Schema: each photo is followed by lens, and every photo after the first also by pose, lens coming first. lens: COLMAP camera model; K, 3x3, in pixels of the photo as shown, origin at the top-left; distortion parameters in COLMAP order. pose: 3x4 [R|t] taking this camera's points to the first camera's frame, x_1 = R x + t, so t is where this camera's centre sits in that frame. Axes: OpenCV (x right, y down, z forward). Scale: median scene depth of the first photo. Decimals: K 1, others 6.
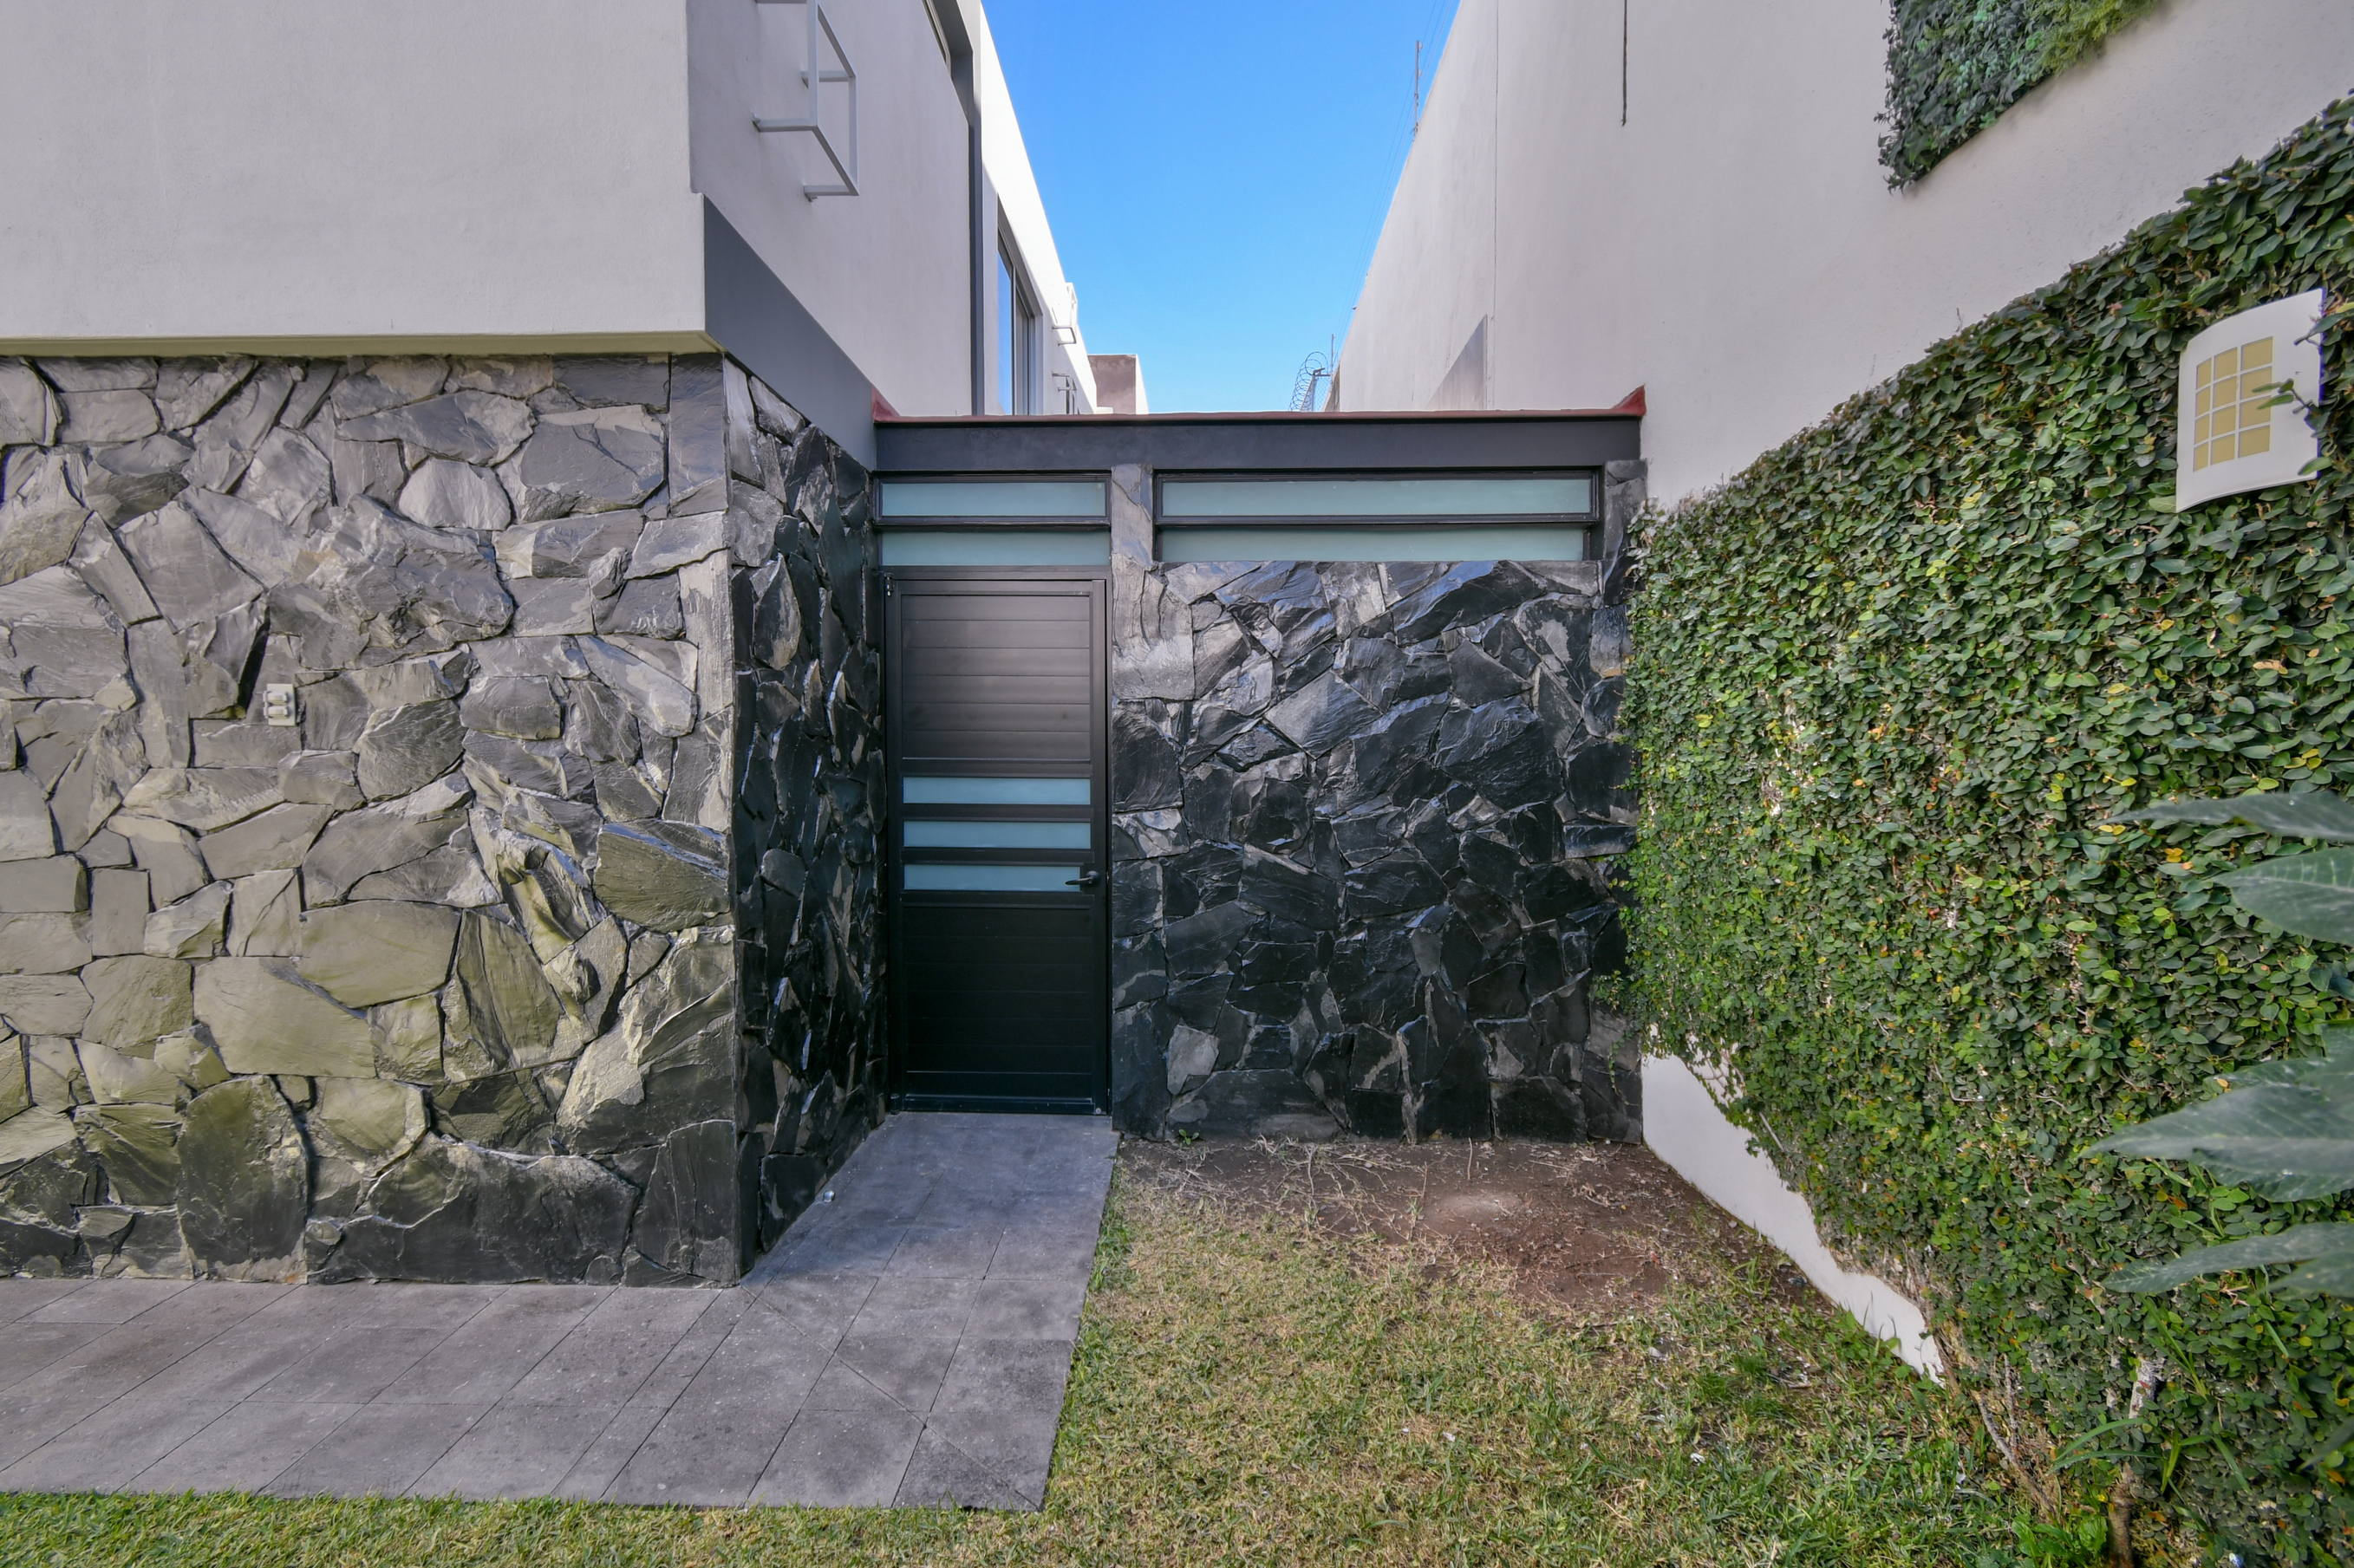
lens RADIAL K [[1032.6, 0, 1190.5], [0, 1032.6, 786.5], [0, 0, 1]] dist [0.007981, -0.004743]
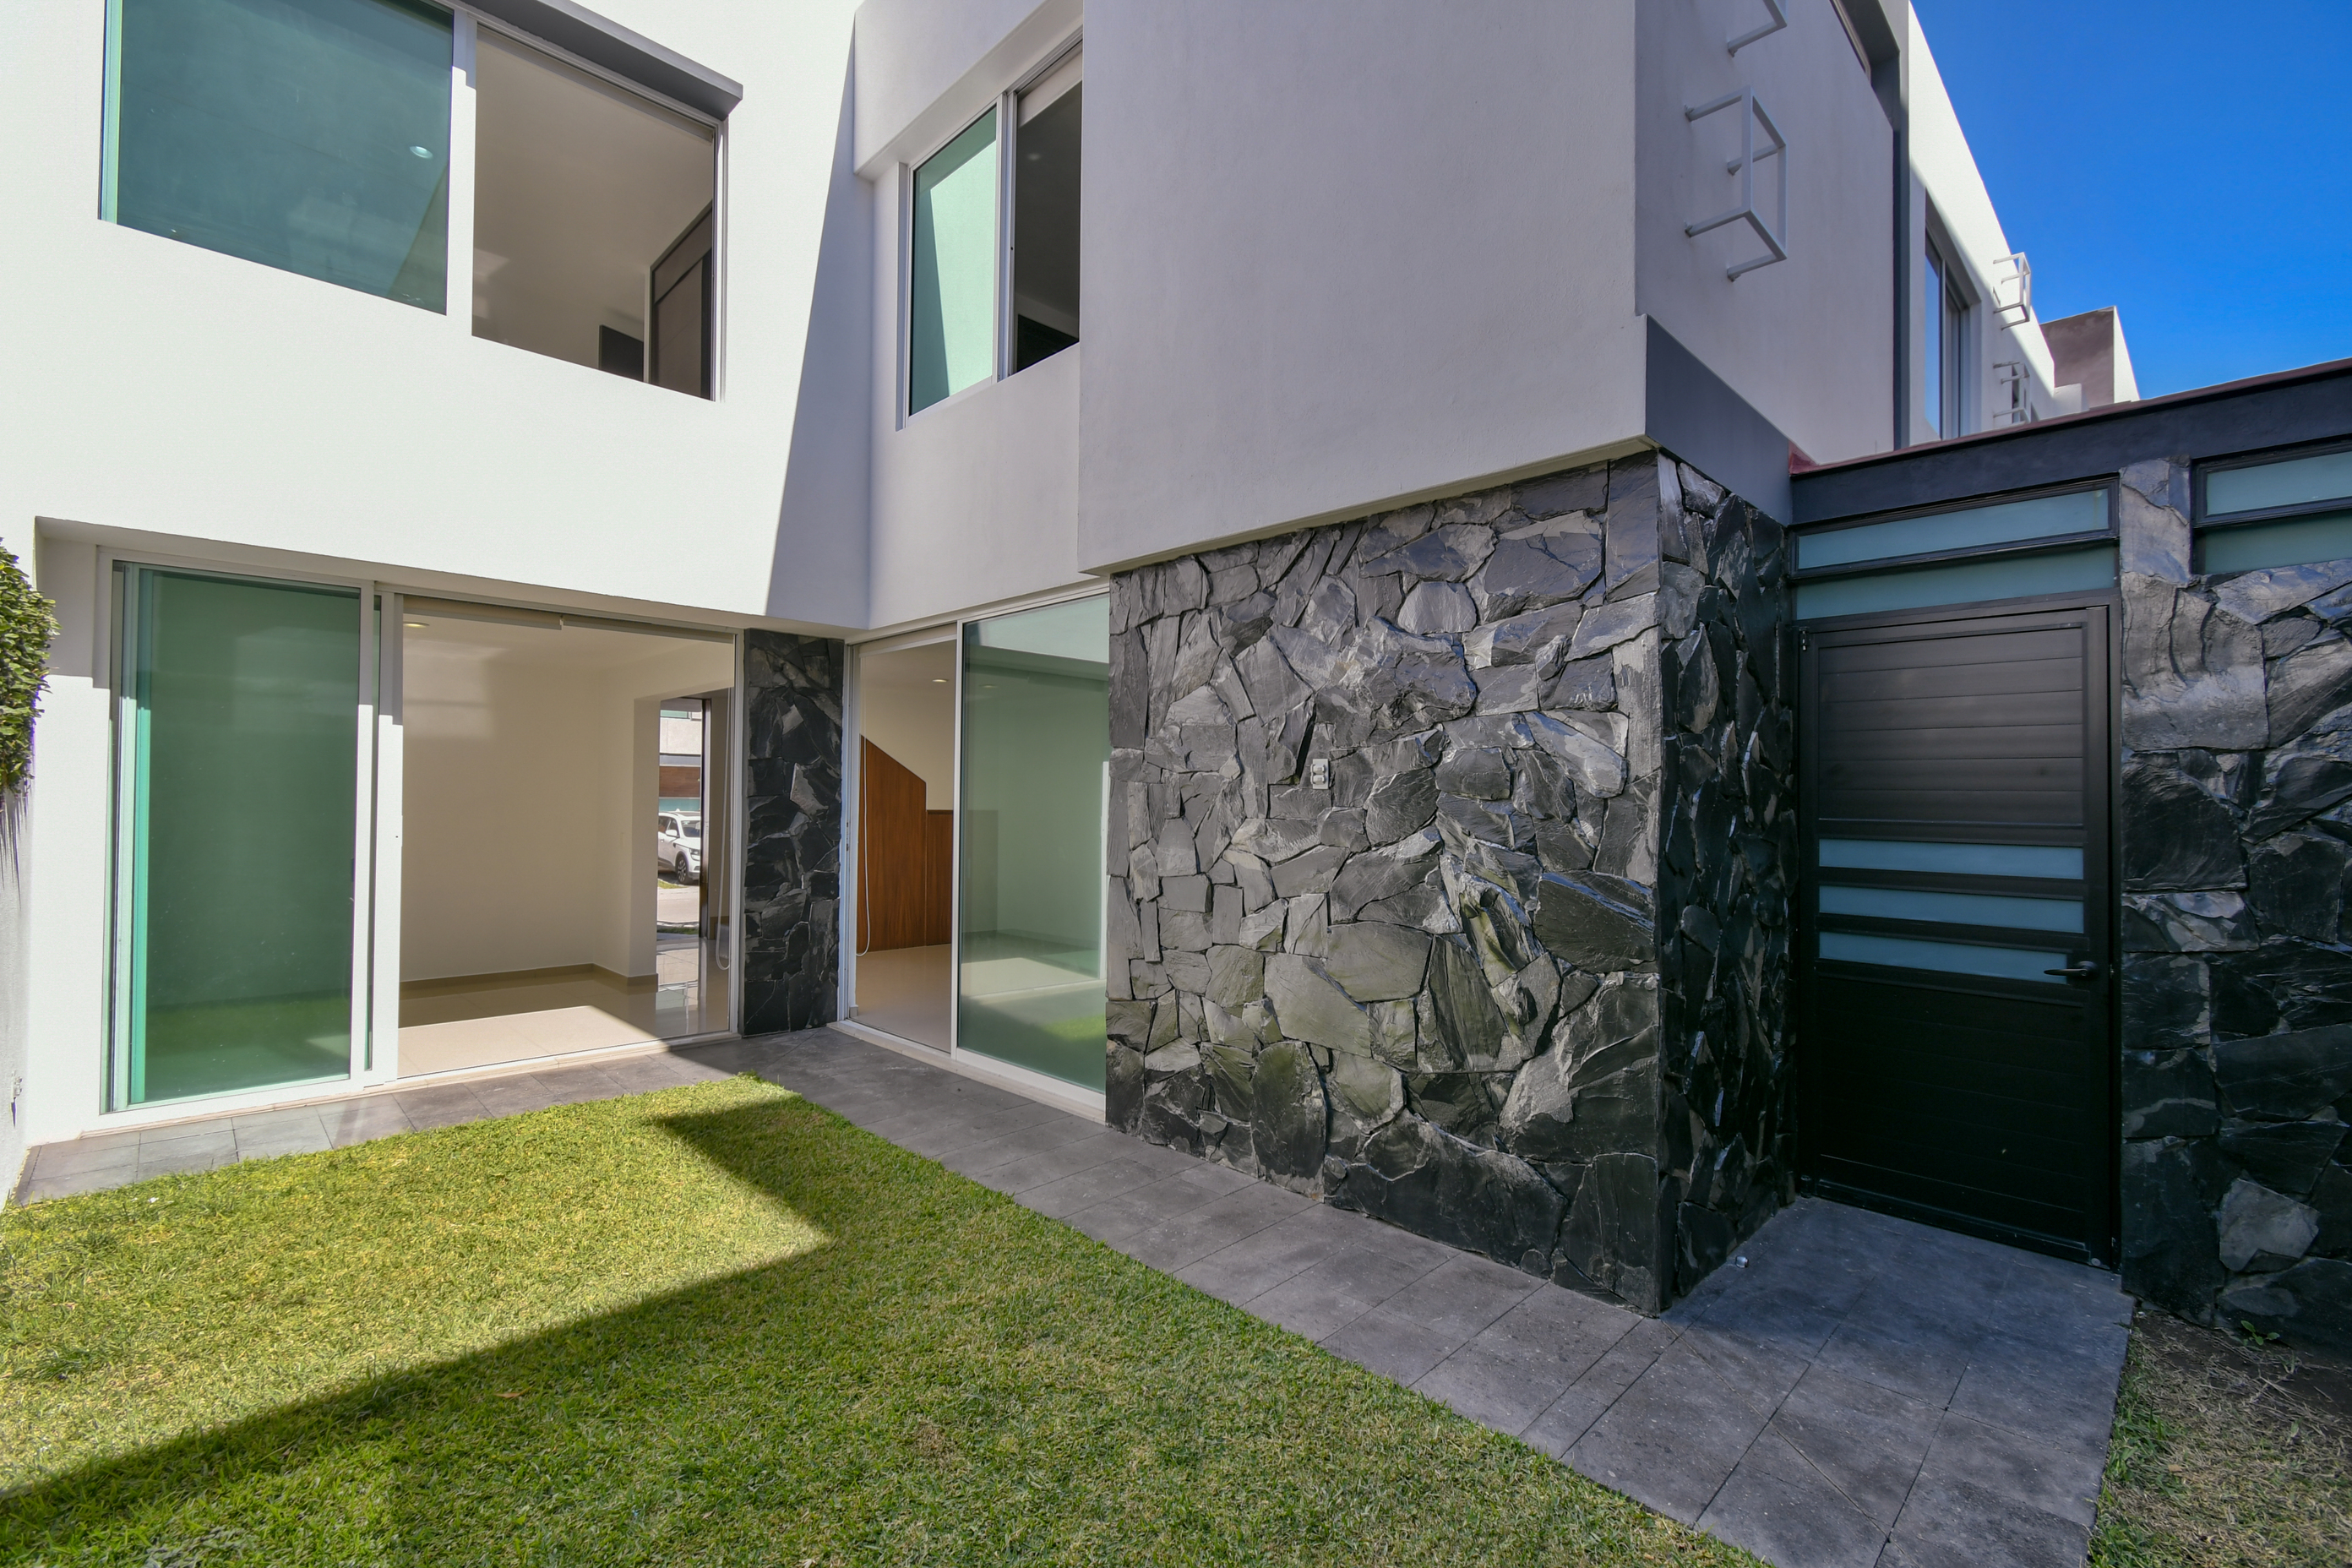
lens RADIAL K [[1031.8, 0, 1177.5], [0, 1031.8, 788.7], [0, 0, 1]] dist [0.007981, -0.004743]
pose [[0.718532, -0.003343, -0.695485, -0.054394], [-0.031157, 0.998830, -0.036991, -0.002215], [0.694795, 0.048248, 0.717587, -0.120647]]
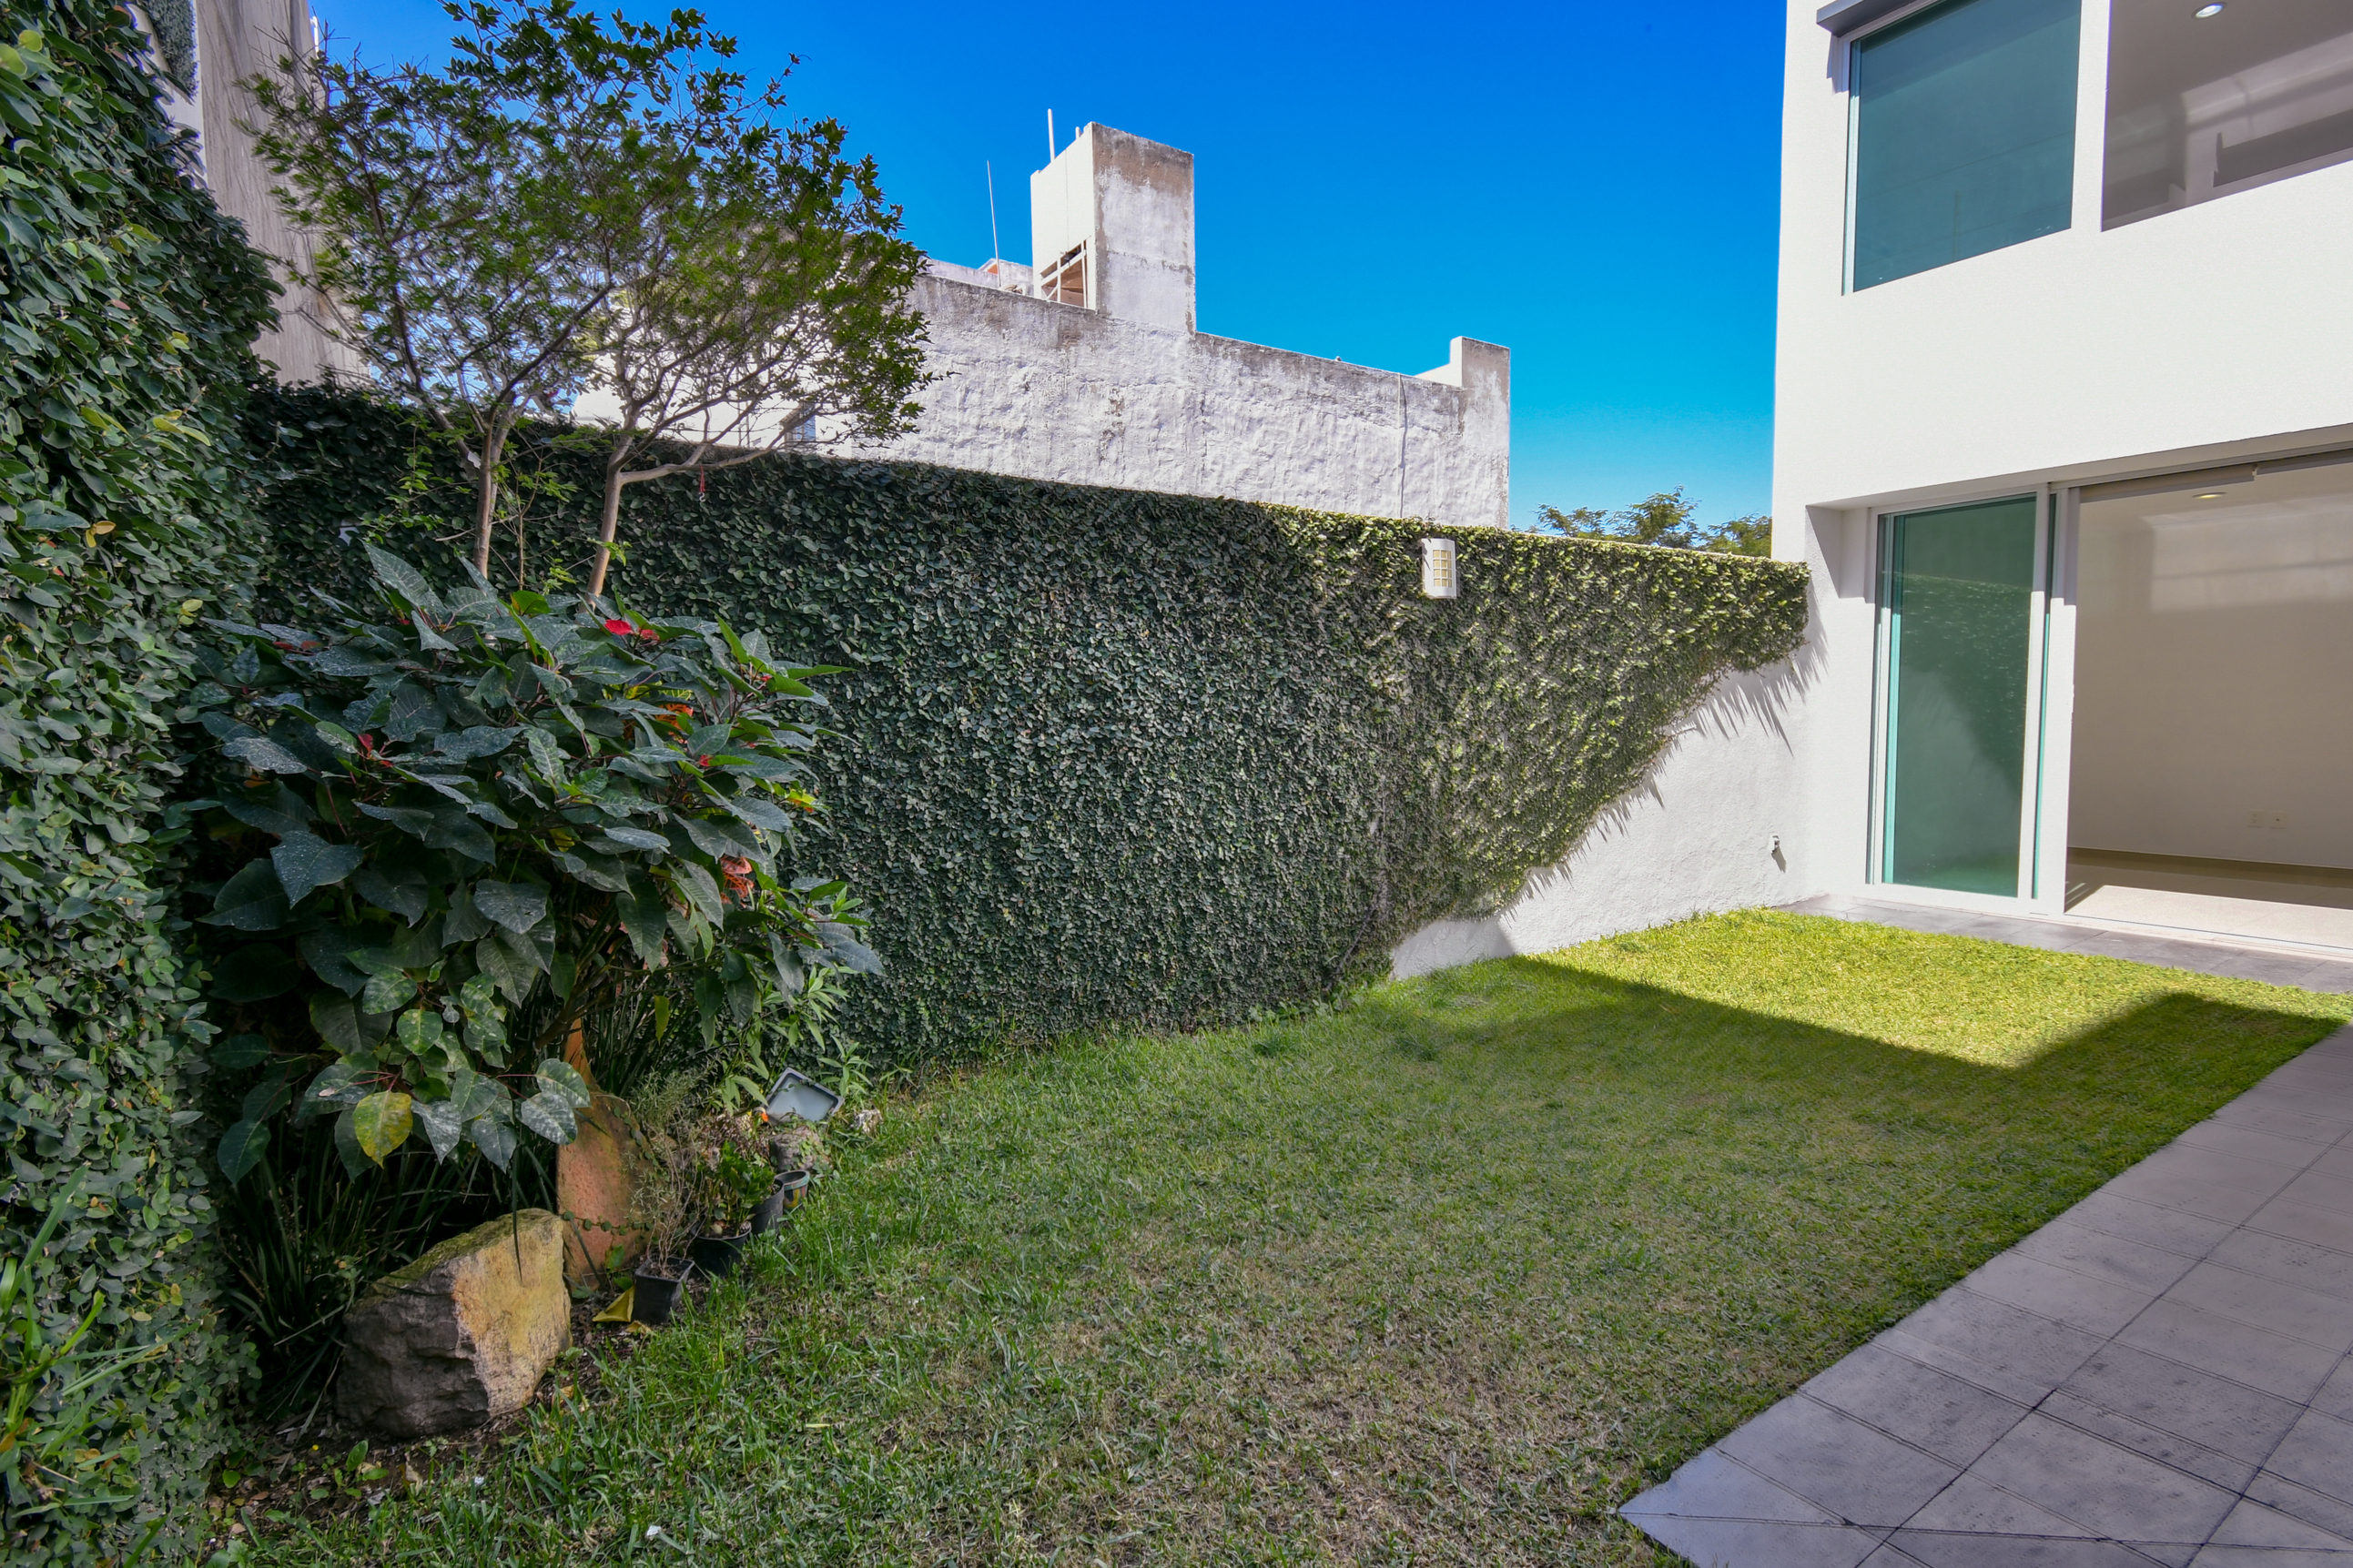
lens RADIAL K [[1089.7, 0, 1174.3], [0, 1089.7, 783.4], [0, 0, 1]] dist [0.012503, -0.004710]
pose [[-0.815997, 0.053350, -0.575590, 0.446599], [-0.004949, 0.995051, 0.099245, 0.007640], [0.578035, 0.083832, -0.811694, 1.026605]]
